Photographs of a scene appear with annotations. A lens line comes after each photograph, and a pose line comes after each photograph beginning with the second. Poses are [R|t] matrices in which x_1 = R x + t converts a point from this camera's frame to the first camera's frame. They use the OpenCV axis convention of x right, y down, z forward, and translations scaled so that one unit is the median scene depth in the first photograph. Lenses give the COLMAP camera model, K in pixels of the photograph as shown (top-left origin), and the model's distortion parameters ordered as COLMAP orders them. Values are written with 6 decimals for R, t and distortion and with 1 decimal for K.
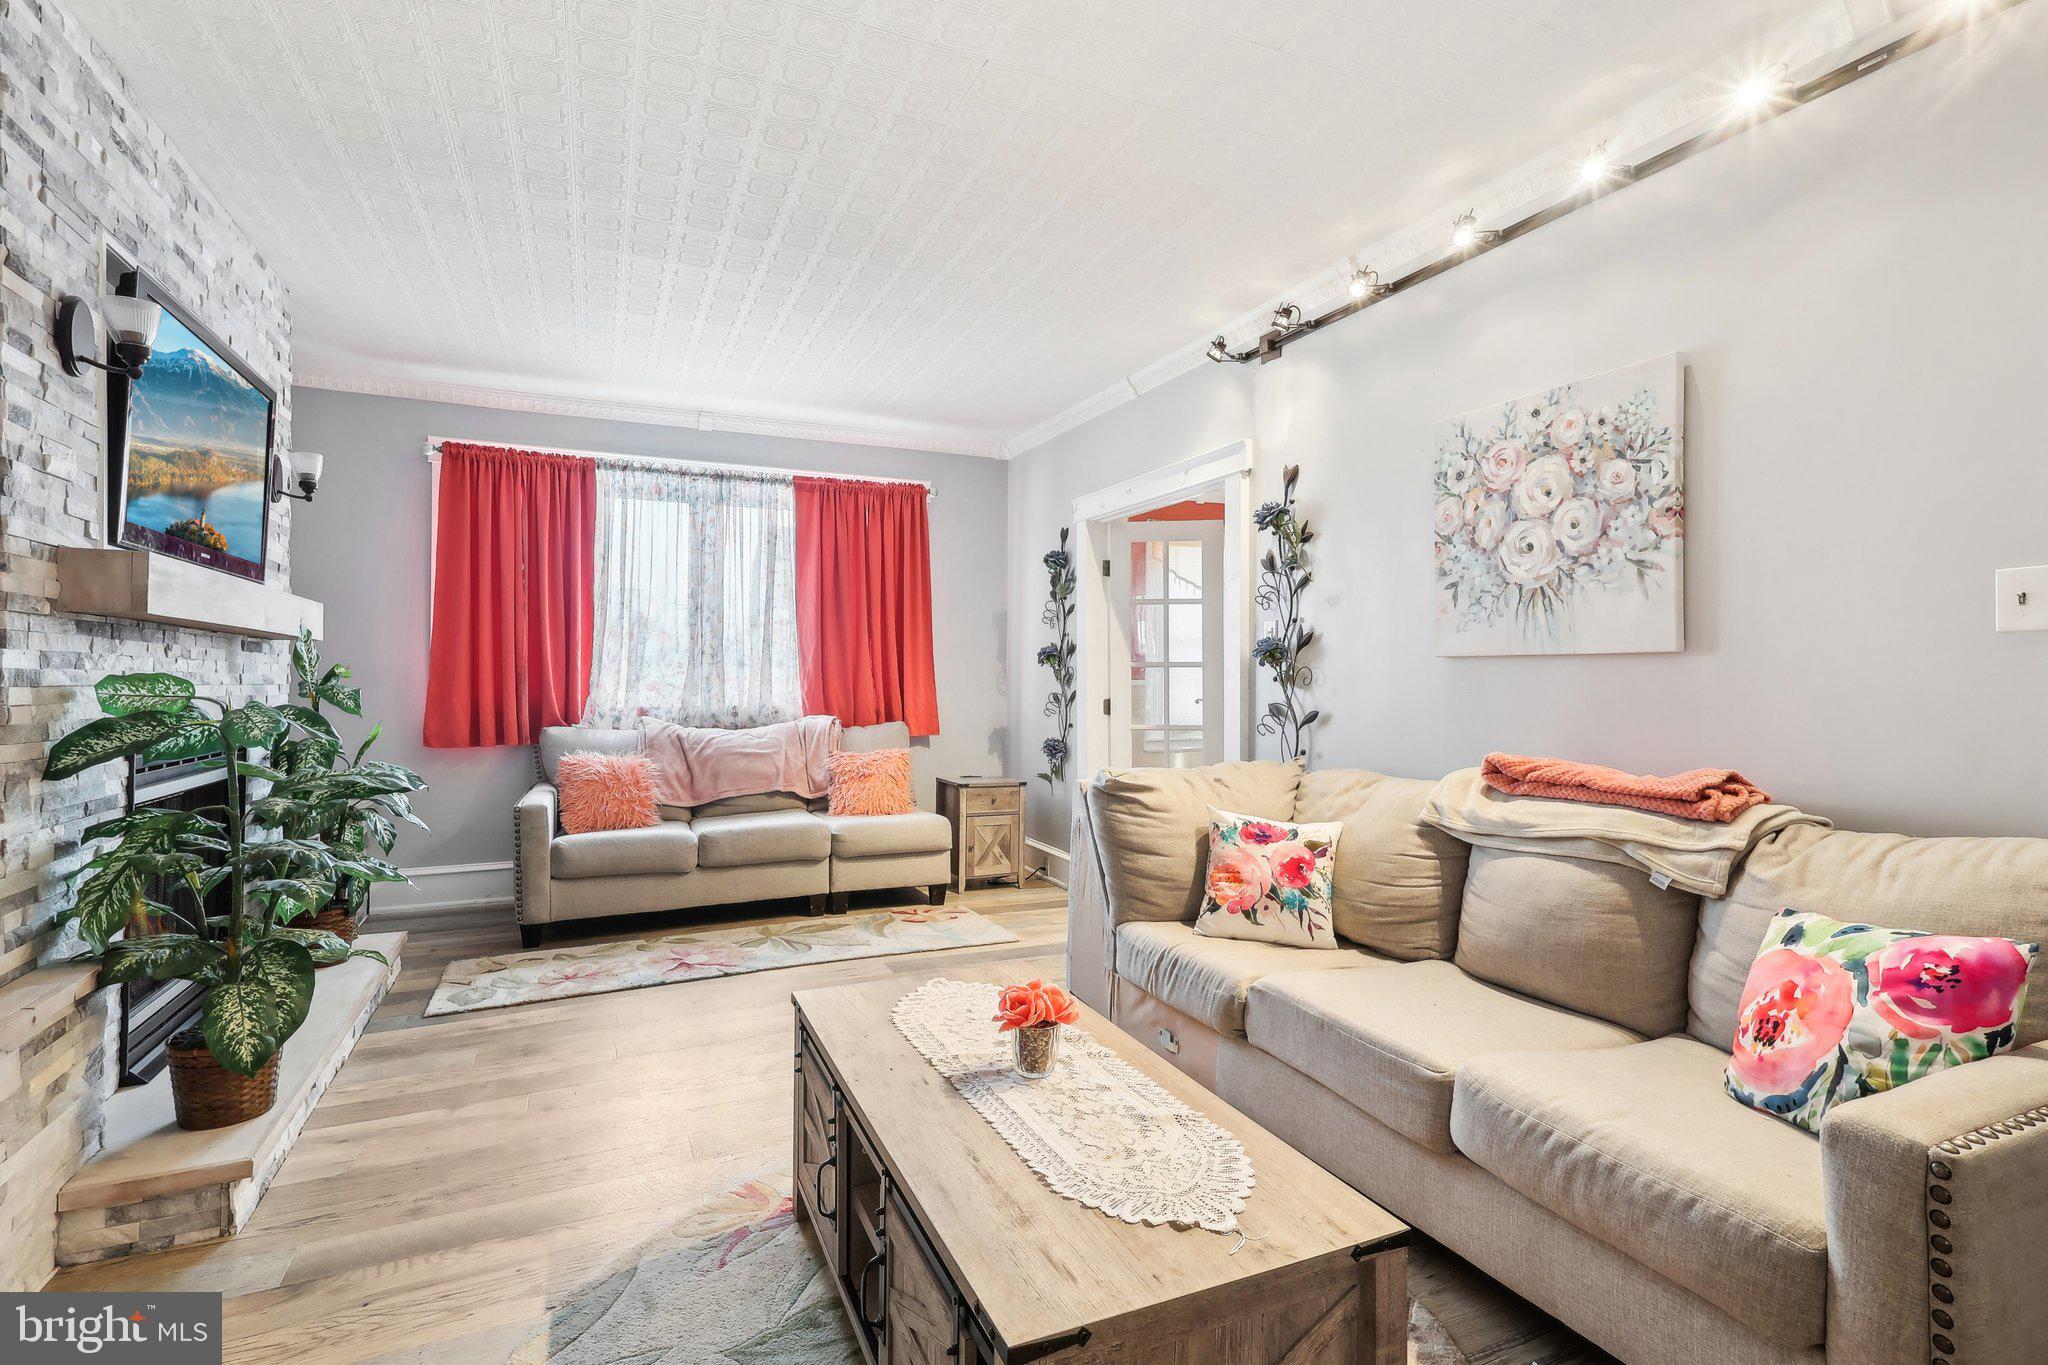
lens RADIAL K [[964.1, 0, 1027.9], [0, 964.1, 676.7], [0, 0, 1]] dist [0.001486, 0.001150]
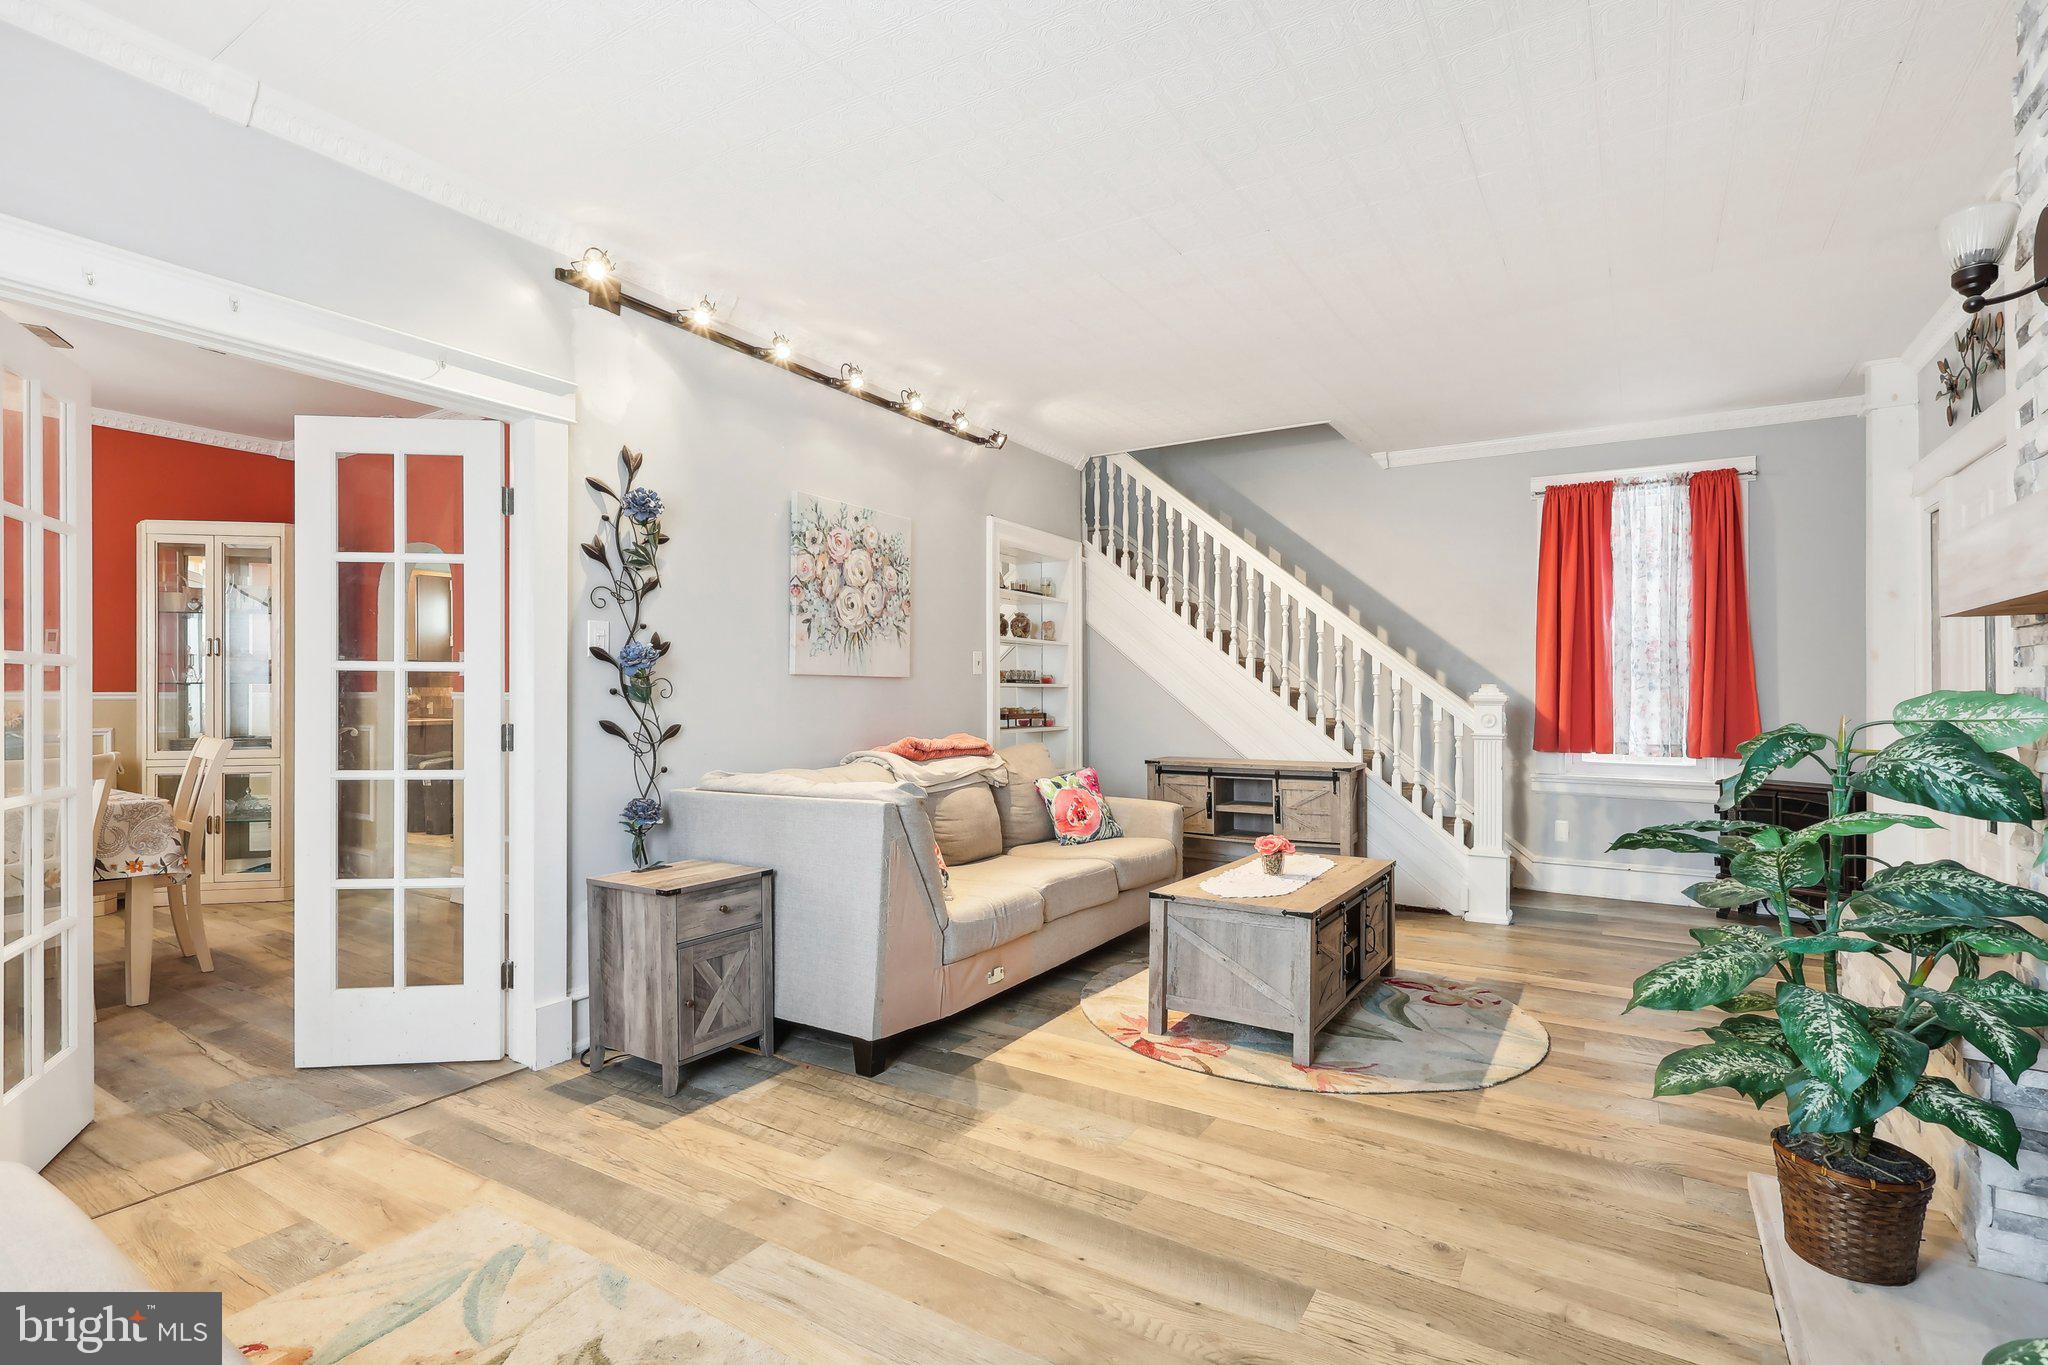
lens RADIAL K [[964.1, 0, 1038.1], [0, 964.1, 692.2], [0, 0, 1]] dist [0.001486, 0.001150]
pose [[-0.552370, 0.000415, 0.833599, -0.867072], [-0.002407, 0.999995, -0.002092, 0.004998], [-0.833596, -0.003162, -0.552366, 1.524513]]
